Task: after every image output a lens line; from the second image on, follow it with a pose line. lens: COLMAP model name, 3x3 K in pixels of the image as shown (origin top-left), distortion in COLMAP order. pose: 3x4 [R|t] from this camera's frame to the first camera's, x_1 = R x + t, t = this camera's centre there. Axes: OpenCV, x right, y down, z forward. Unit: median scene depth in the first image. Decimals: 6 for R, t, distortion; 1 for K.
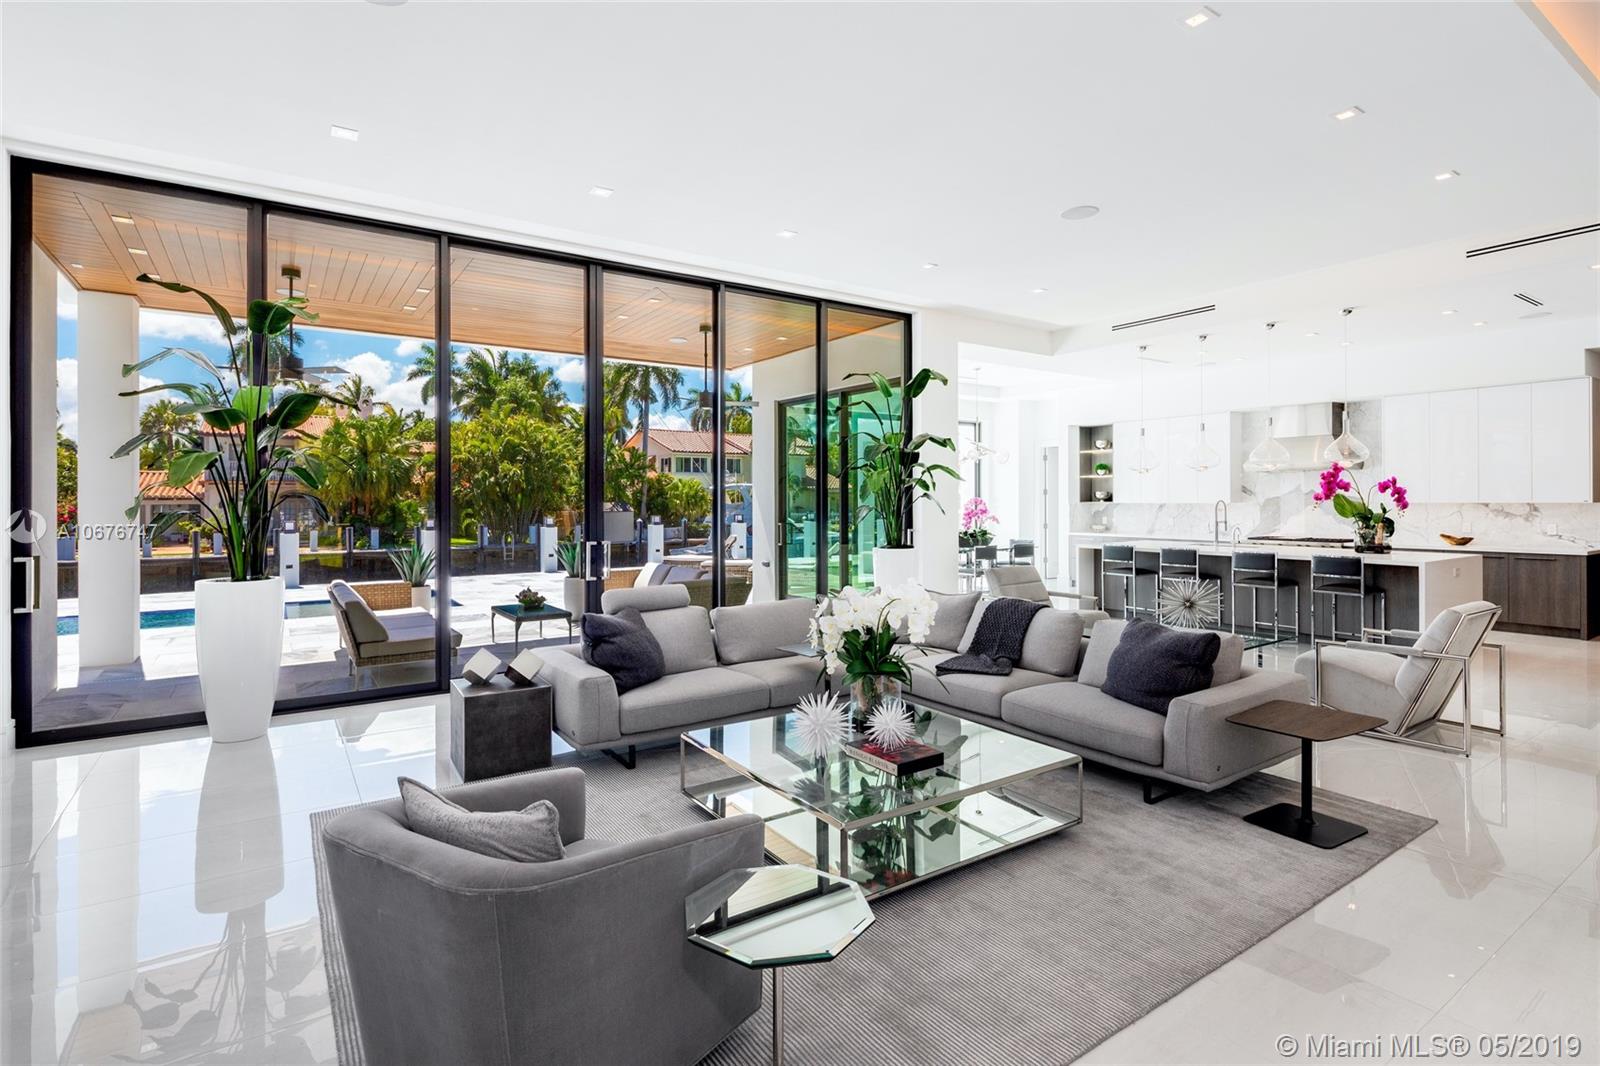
lens RADIAL K [[776.5, 0, 793.9], [0, 776.5, 495.9], [0, 0, 1]] dist [0.000388, -0.002297]
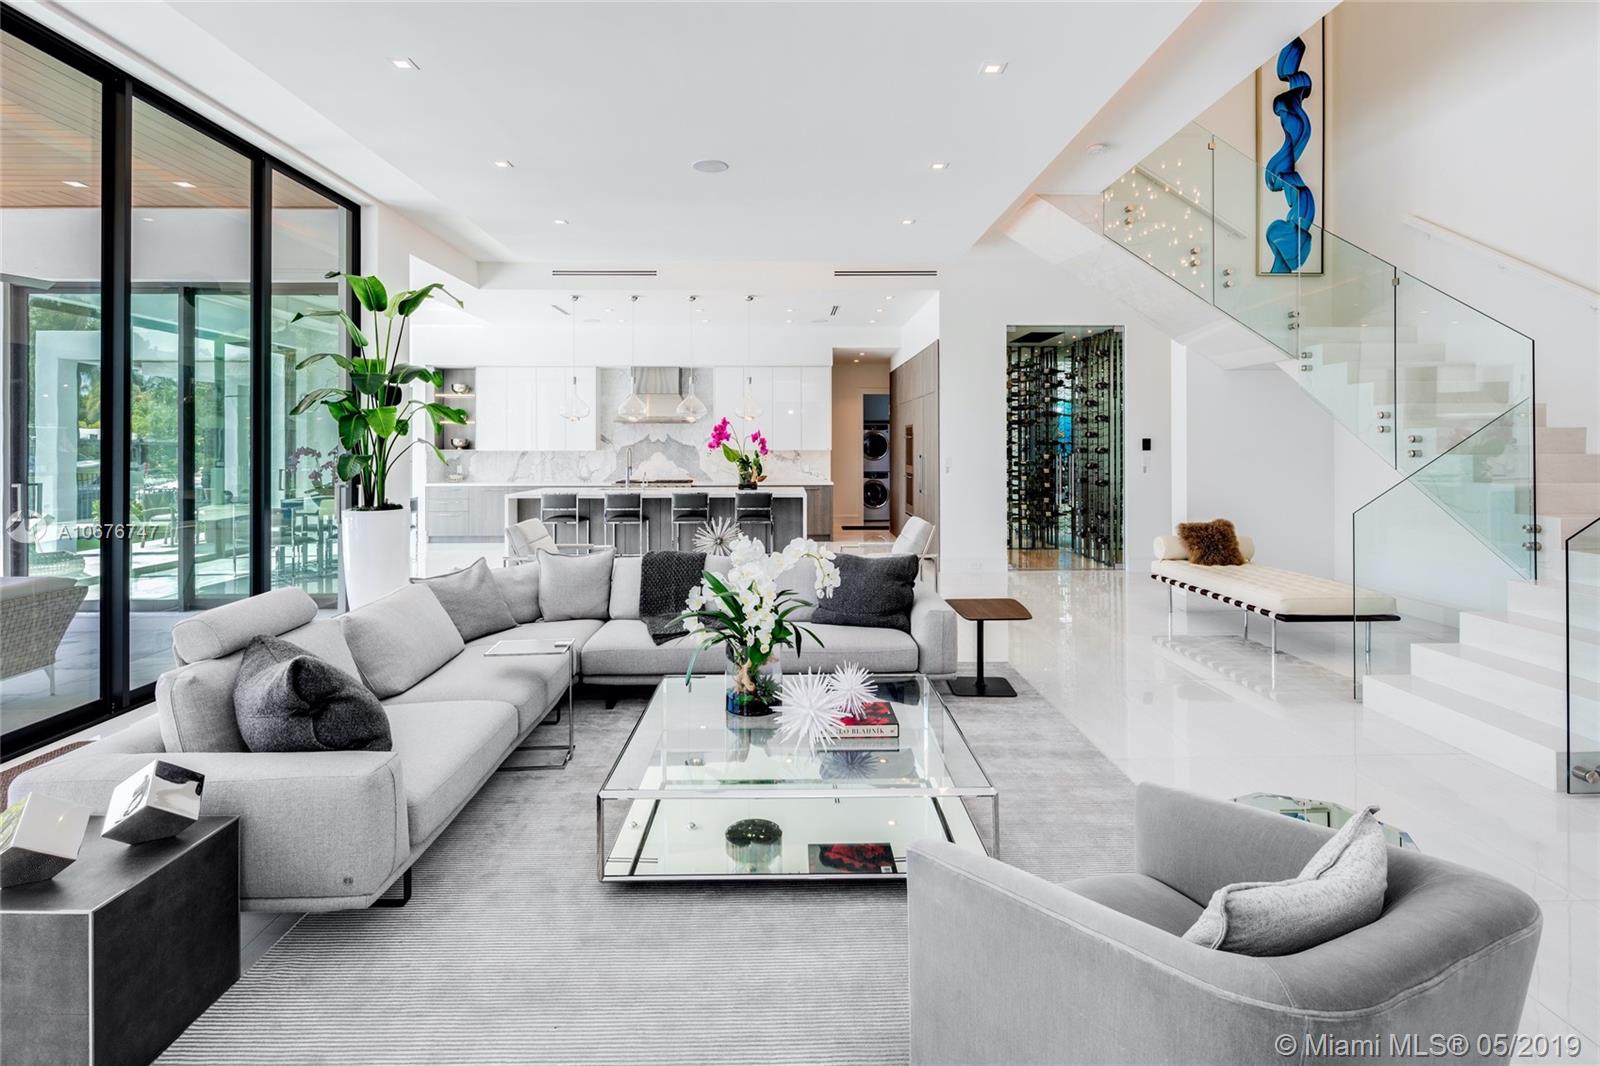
lens RADIAL K [[783.9, 0, 804.9], [0, 783.9, 442.2], [0, 0, 1]] dist [0.002254, -0.001750]
pose [[0.541610, 0.009125, 0.840580, -0.248378], [-0.007623, 0.999953, -0.005943, 0.002358], [-0.840595, -0.003189, 0.541655, 0.193993]]
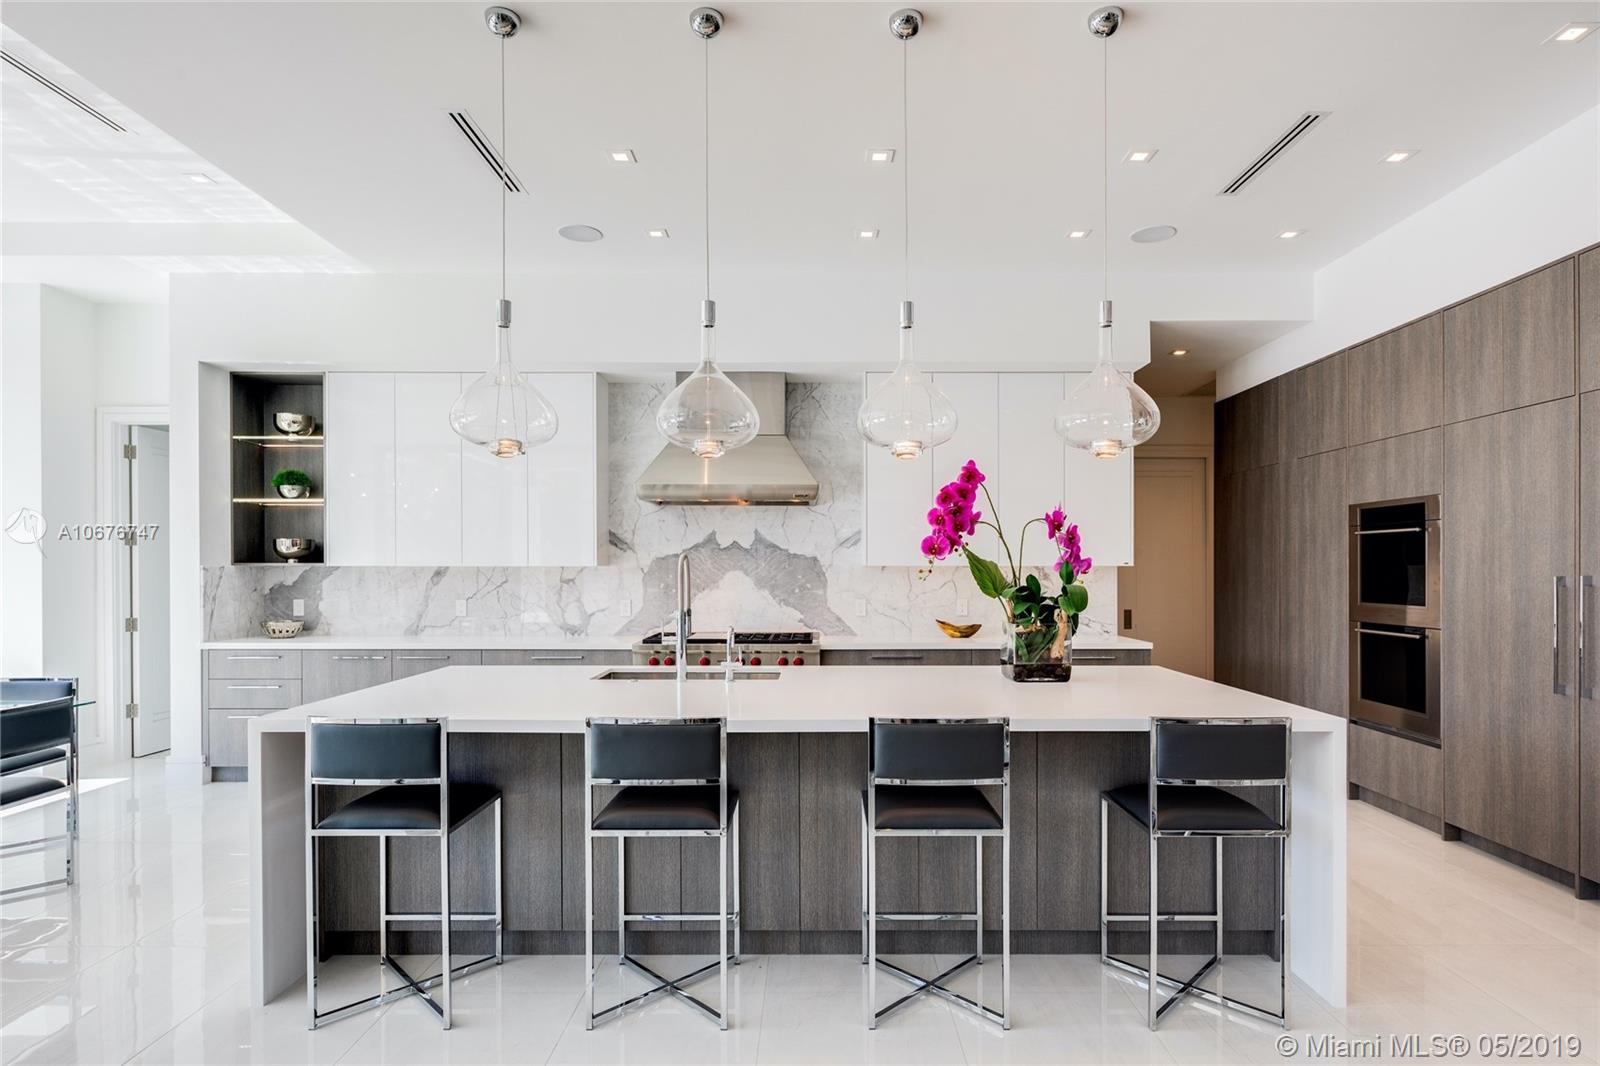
lens RADIAL K [[843.3, 0, 824.8], [0, 843.3, 576.8], [0, 0, 1]] dist [-0.003501, 0.001186]
pose [[0.563817, -0.002368, 0.825897, 0.262896], [-0.009033, 0.999918, 0.009034, 0.012265], [-0.825851, -0.012554, 0.563749, 0.726498]]
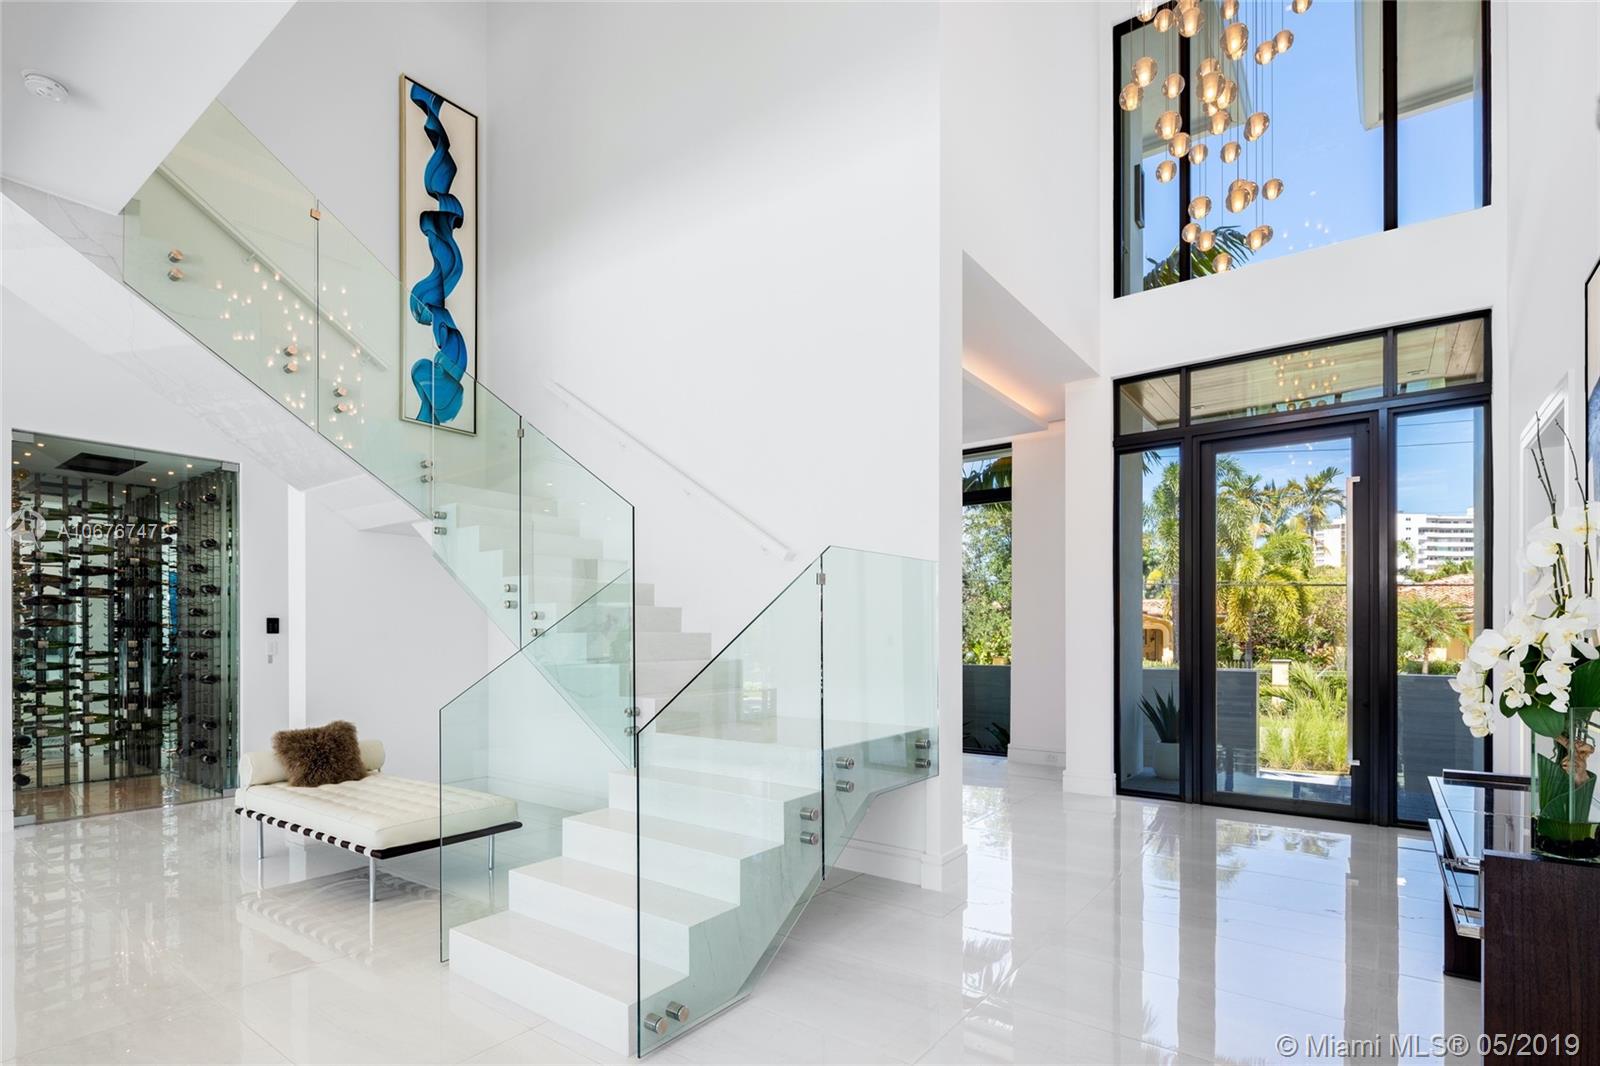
lens RADIAL K [[776.5, 0, 798.2], [0, 776.5, 639.4], [0, 0, 1]] dist [0.000388, -0.002297]
pose [[-0.325642, 0.001413, 0.945492, -0.039431], [-0.004026, 0.999988, -0.002881, 0.009299], [-0.945485, -0.004745, -0.325633, 0.131787]]
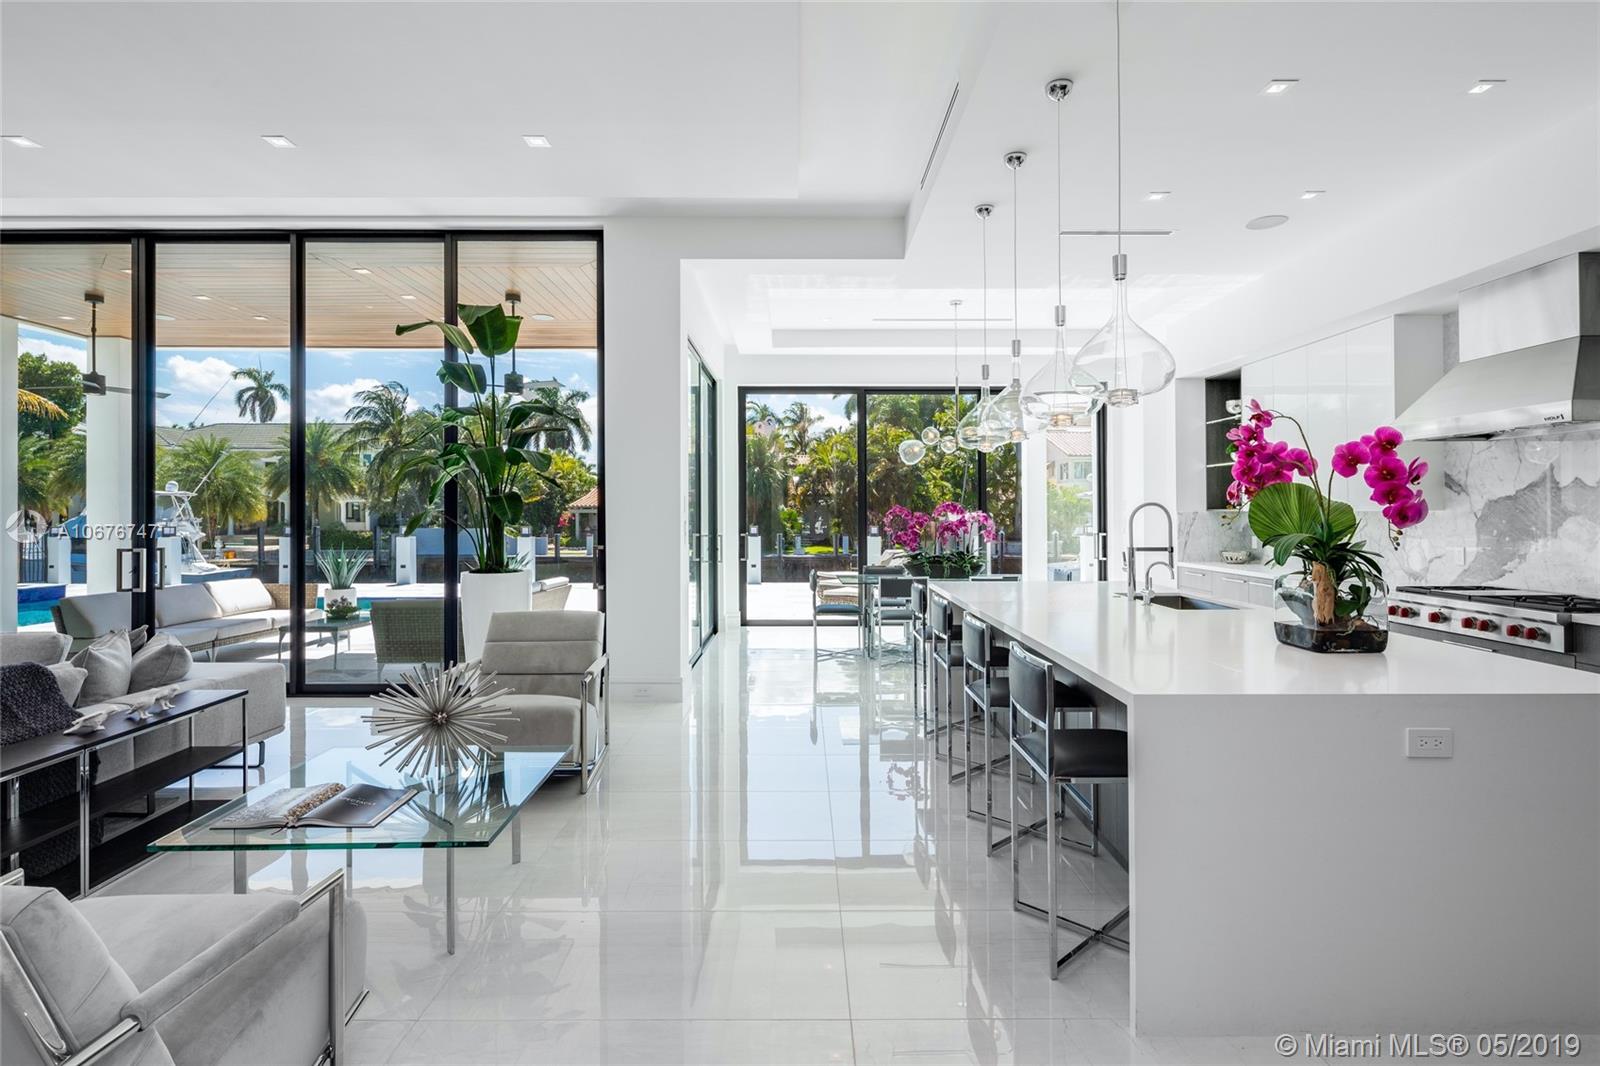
lens RADIAL K [[793.2, 0, 819.6], [0, 793.2, 508.8], [0, 0, 1]] dist [-0.008892, -0.000068]
pose [[0.835994, -0.000218, -0.548739, 0.651976], [0.002028, 0.999994, 0.002693, 0.007728], [0.548735, -0.003364, 0.835989, 0.501272]]
